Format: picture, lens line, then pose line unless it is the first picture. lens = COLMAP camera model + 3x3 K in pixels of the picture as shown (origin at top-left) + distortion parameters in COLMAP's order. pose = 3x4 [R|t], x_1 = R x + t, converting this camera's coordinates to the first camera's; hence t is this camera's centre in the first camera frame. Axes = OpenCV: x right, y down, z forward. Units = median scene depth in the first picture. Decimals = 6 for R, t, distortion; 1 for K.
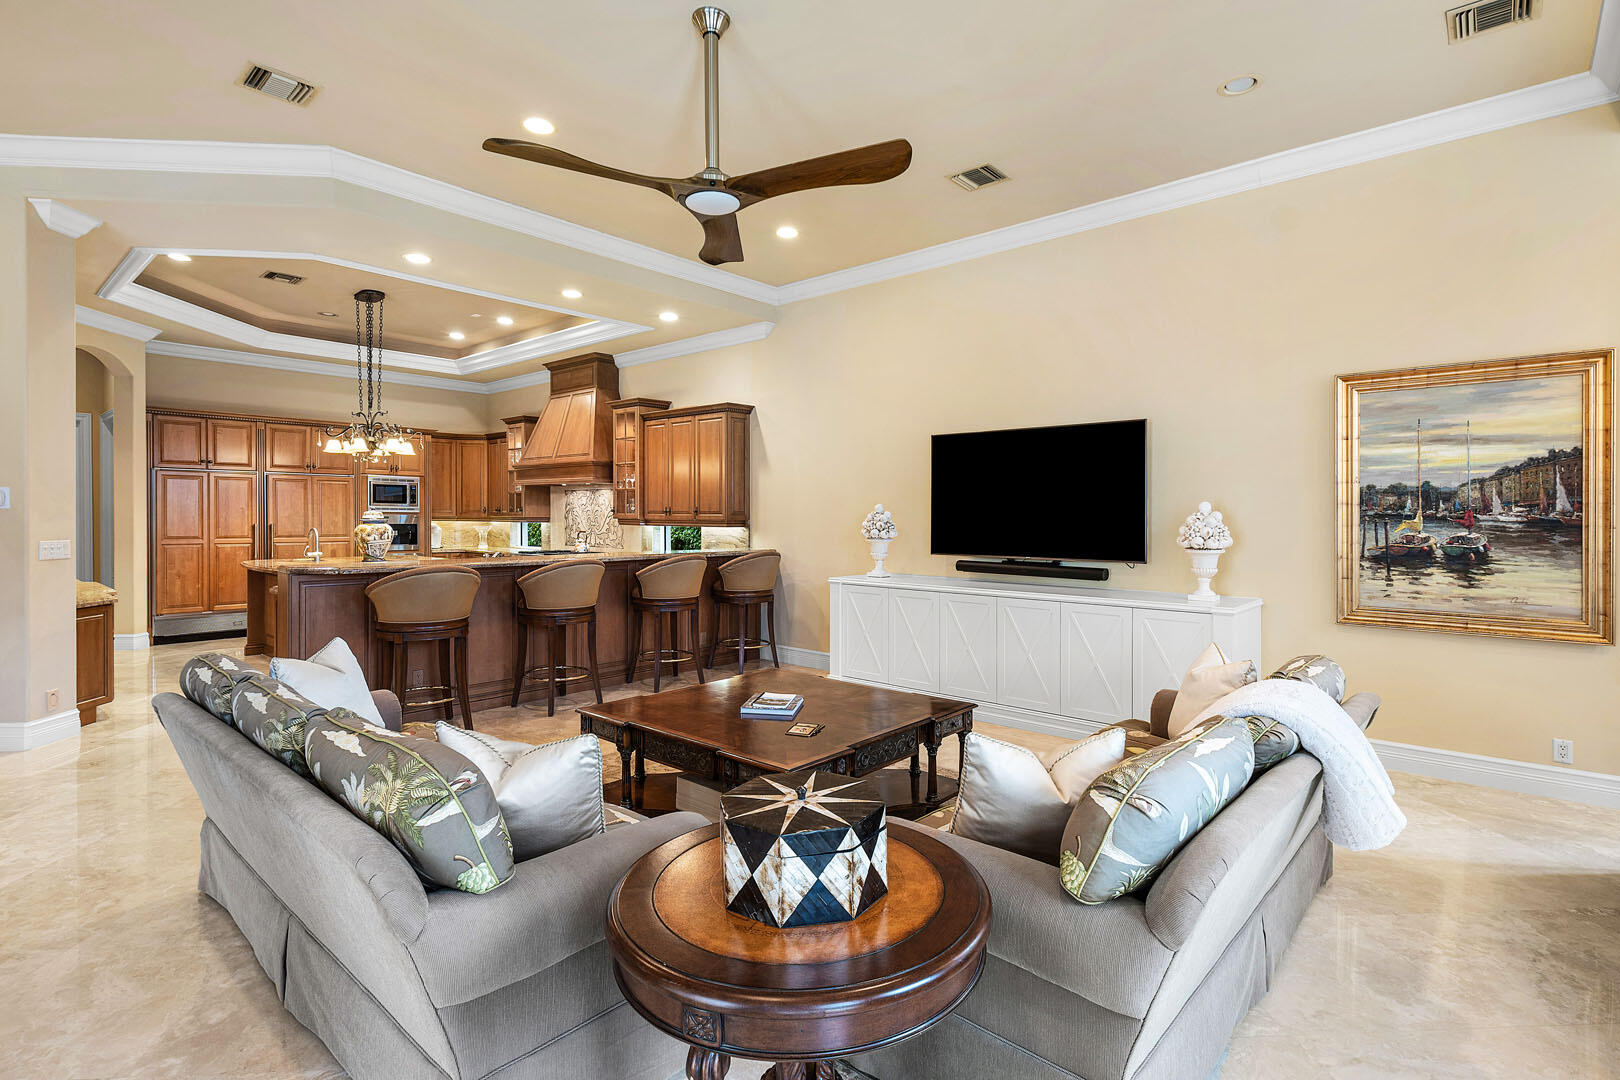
lens RADIAL K [[791.5, 0, 809.9], [0, 791.5, 512.6], [0, 0, 1]] dist [0.001687, 0.000463]
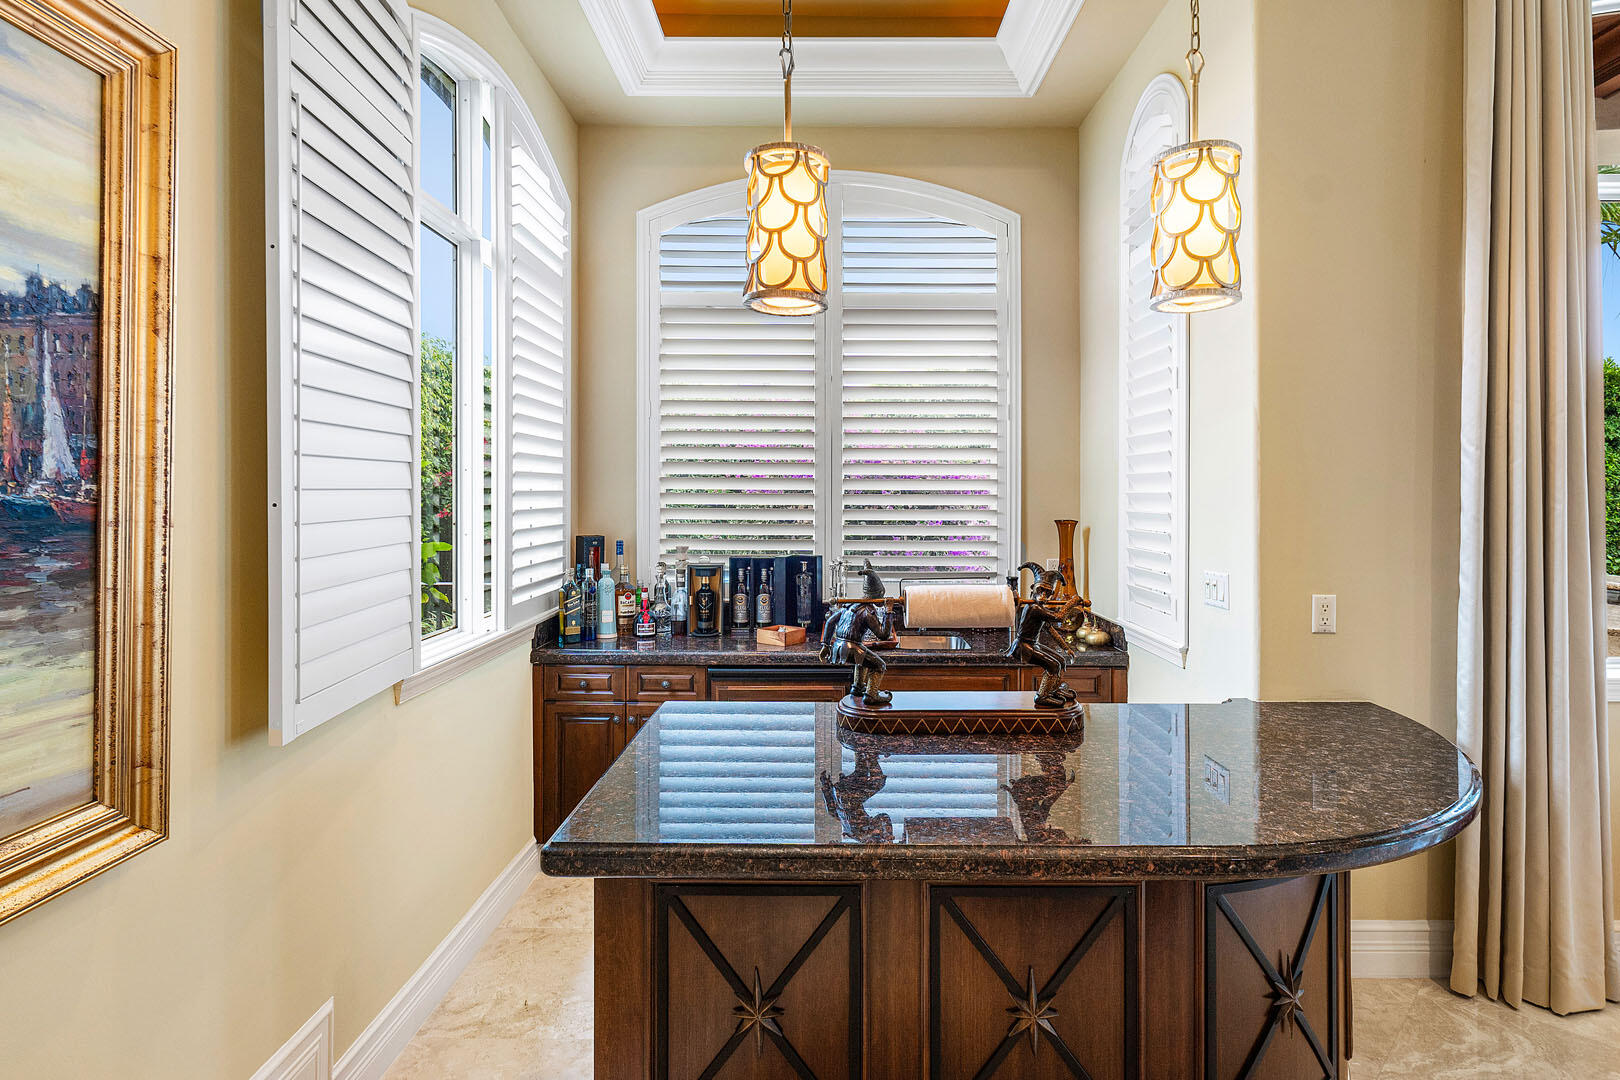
lens RADIAL K [[823.1, 0, 818.3], [0, 823.1, 498.8], [0, 0, 1]] dist [-0.000133, -0.000135]
pose [[-0.657829, -0.016299, 0.752991, 0.371339], [-0.012432, 0.999865, 0.010782, -0.000583], [-0.753064, -0.002268, -0.657943, 0.732314]]
